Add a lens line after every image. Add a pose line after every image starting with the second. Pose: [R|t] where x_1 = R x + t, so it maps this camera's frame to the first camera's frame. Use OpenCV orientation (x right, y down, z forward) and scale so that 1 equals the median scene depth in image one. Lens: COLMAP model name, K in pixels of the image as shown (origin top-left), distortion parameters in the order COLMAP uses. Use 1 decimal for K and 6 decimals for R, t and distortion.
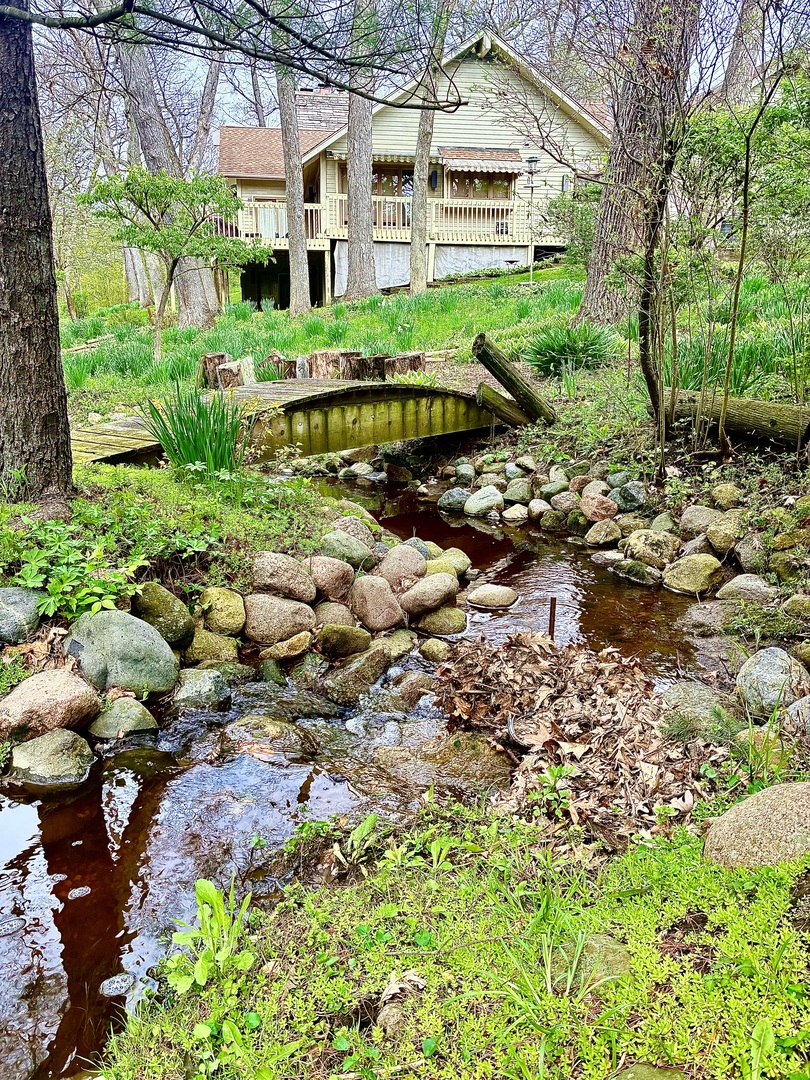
lens RADIAL K [[827.8, 0, 405.0], [0, 827.8, 540.0], [0, 0, 1]] dist [0.036867, 0.000095]
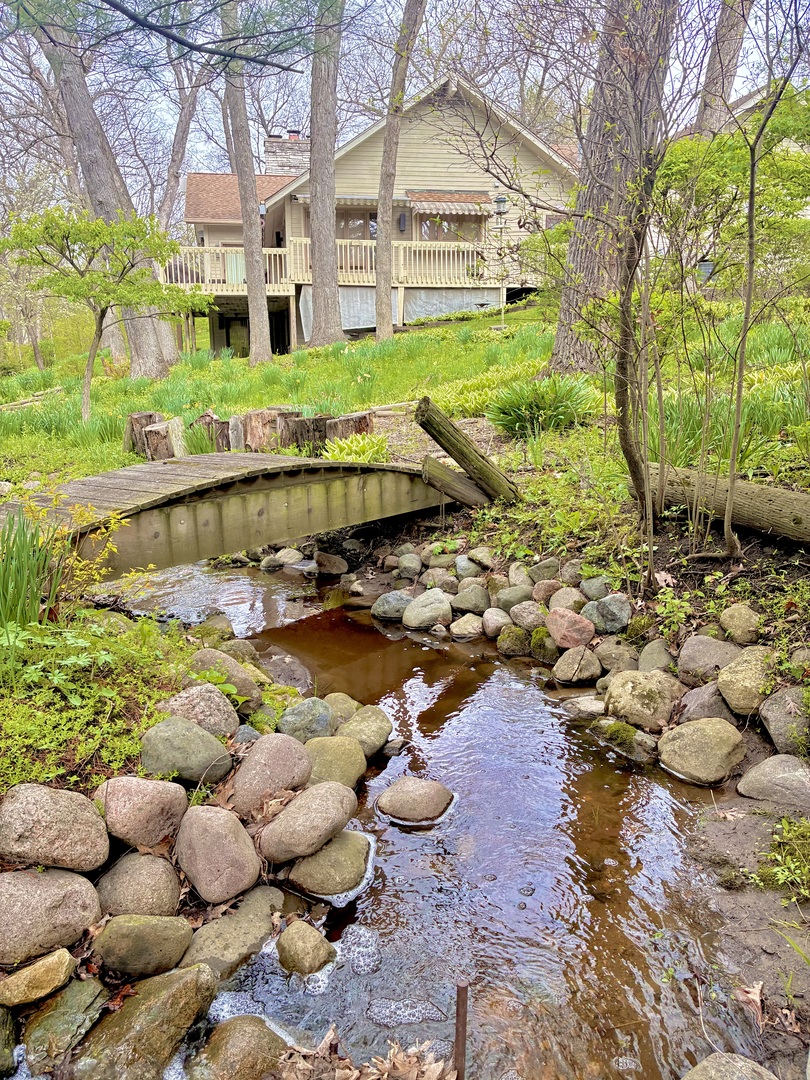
lens RADIAL K [[808.0, 0, 405.0], [0, 808.0, 540.0], [0, 0, 1]] dist [0.034949, 0.000670]
pose [[0.999757, -0.017824, 0.012976, 0.058793], [0.018323, 0.999056, -0.039392, -0.074840], [-0.012261, 0.039620, 0.999140, 0.203597]]
